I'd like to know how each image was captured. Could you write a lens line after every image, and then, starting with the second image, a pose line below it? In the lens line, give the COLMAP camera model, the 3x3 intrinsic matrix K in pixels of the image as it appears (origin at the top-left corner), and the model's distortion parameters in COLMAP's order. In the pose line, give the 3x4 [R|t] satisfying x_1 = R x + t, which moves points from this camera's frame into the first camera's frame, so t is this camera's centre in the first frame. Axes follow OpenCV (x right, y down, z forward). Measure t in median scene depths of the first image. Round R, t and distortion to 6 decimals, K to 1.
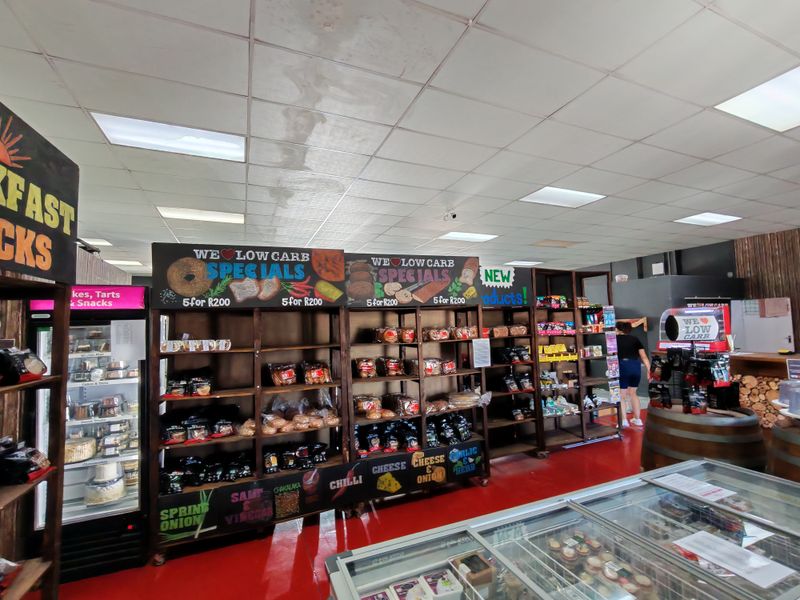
lens RADIAL K [[366.1, 0, 397.9], [0, 366.1, 302.7], [0, 0, 1]] dist [-0.001408, 0.000378]
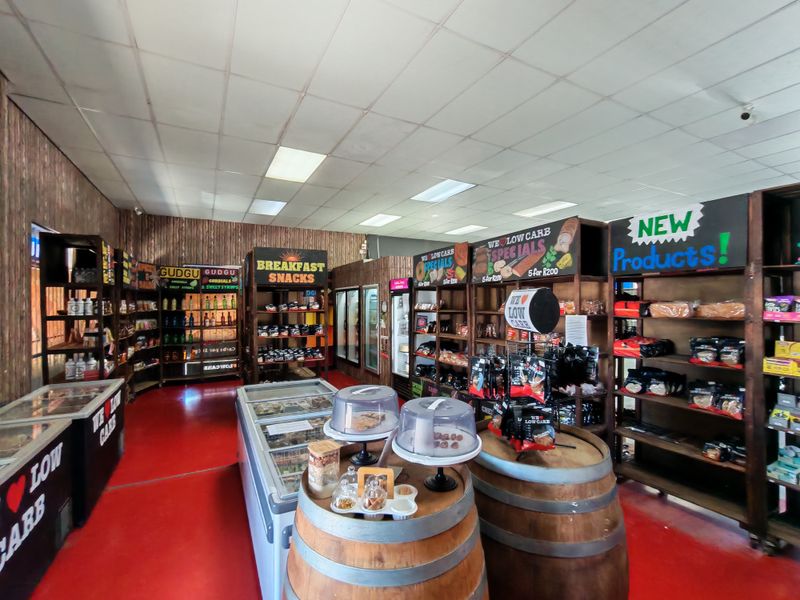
lens RADIAL K [[366.1, 0, 399.2], [0, 366.1, 303.8], [0, 0, 1]] dist [-0.001408, 0.000378]
pose [[0.085900, 0.032938, -0.995759, 1.057973], [0.062699, 0.997294, 0.038398, 0.015561], [0.994329, -0.065732, 0.083602, 0.551747]]
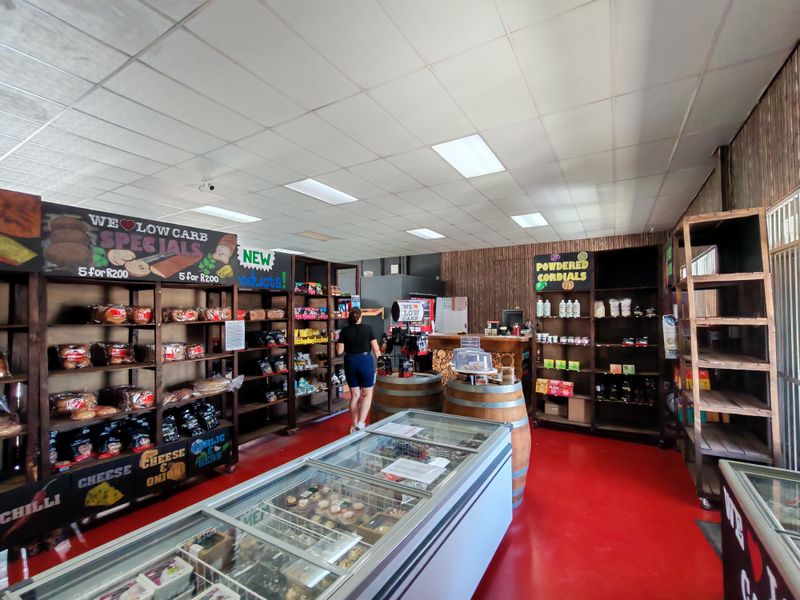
lens RADIAL K [[366.1, 0, 398.6], [0, 366.1, 303.1], [0, 0, 1]] dist [-0.001408, 0.000378]
pose [[0.808871, 0.038507, 0.586724, 0.010420], [-0.054501, 0.998468, 0.009606, 0.021082], [-0.585455, -0.039747, 0.809730, -0.023911]]
